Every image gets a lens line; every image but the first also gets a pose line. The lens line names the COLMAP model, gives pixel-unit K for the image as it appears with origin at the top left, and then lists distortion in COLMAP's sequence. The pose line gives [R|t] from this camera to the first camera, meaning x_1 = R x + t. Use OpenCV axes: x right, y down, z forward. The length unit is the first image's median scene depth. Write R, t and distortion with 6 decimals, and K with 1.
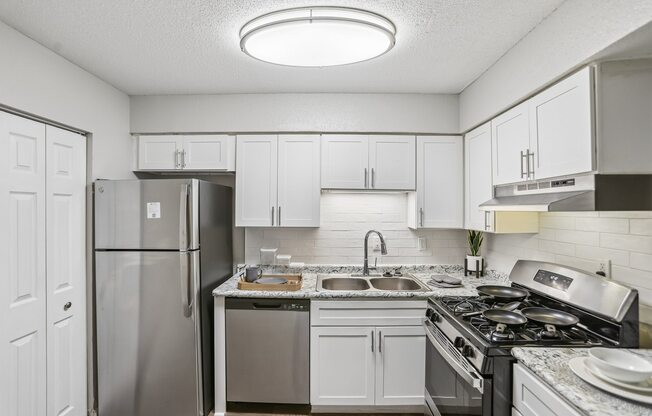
lens RADIAL K [[305.9, 0, 326.0], [0, 305.9, 208.0], [0, 0, 1]] dist [-0.037792, 0.000063]
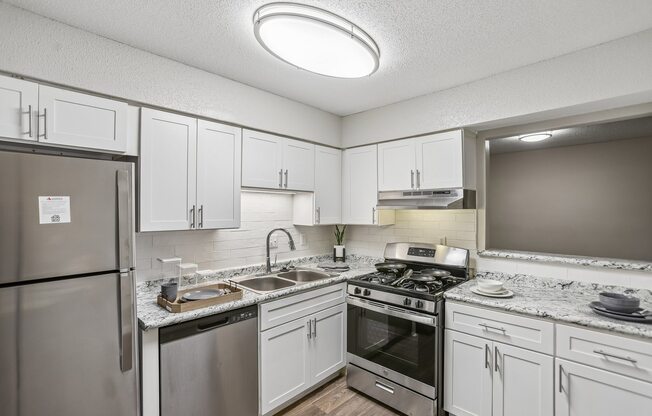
lens RADIAL K [[307.5, 0, 326.0], [0, 307.5, 208.0], [0, 0, 1]] dist [-0.001257, 0.000179]
pose [[0.683696, 0.001715, 0.729765, -0.532470], [-0.003106, 0.999995, 0.000560, 0.001508], [-0.729761, -0.002649, 0.683697, 0.173561]]
